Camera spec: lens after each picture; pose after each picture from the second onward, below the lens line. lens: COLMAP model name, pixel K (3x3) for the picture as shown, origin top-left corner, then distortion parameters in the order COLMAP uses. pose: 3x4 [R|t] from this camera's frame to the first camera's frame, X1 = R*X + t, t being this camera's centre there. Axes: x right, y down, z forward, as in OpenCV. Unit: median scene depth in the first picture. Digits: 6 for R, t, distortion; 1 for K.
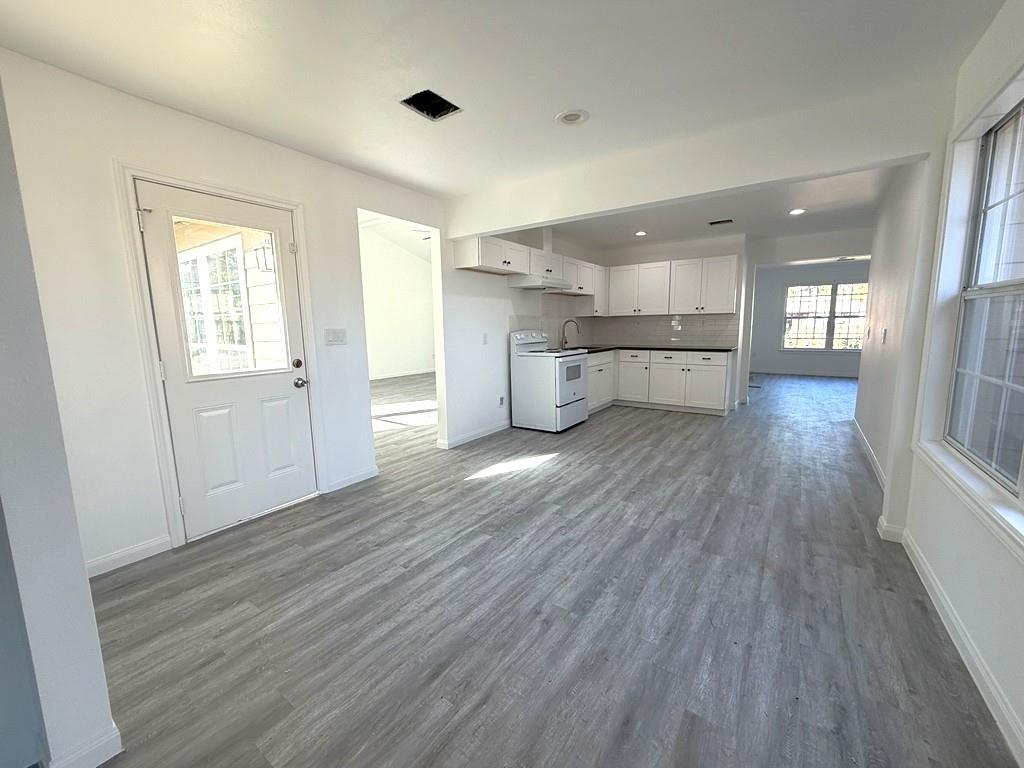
lens RADIAL K [[410.0, 0, 512.0], [0, 410.0, 384.0], [0, 0, 1]] dist [0.001164, 0.000605]
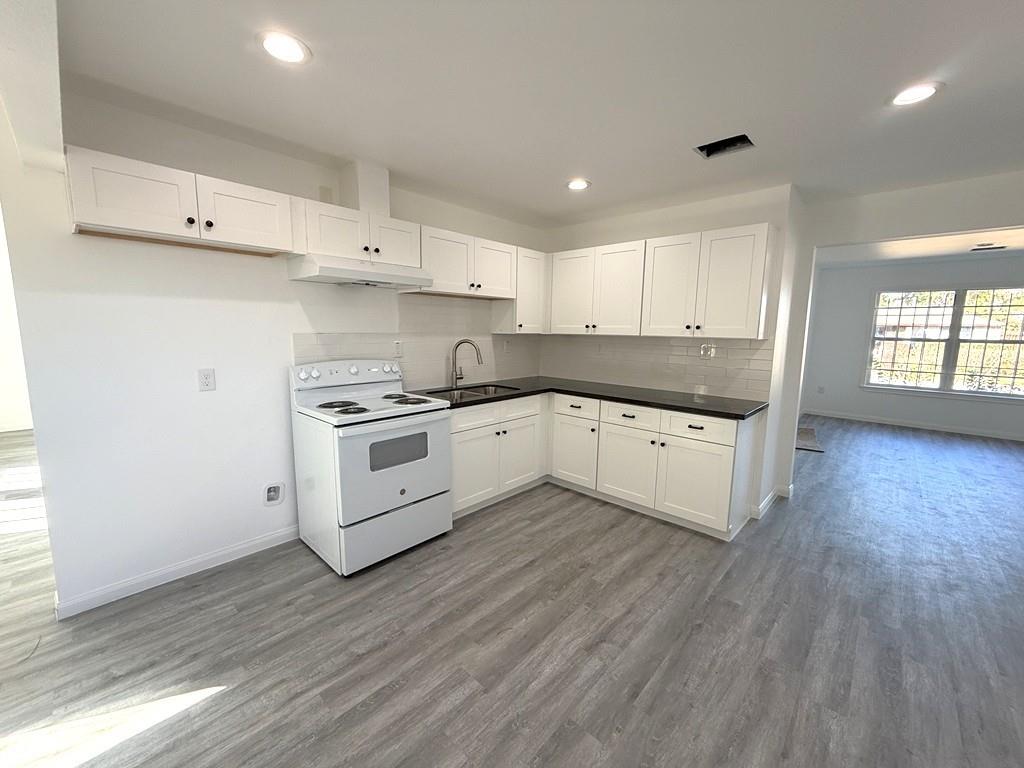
lens RADIAL K [[415.1, 0, 504.7], [0, 415.1, 383.2], [0, 0, 1]] dist [0.000092, -0.000142]
pose [[0.989599, 0.046783, -0.136031, 0.305986], [-0.048252, 0.998807, -0.007520, -0.100654], [0.135516, 0.014005, 0.990676, 0.455567]]
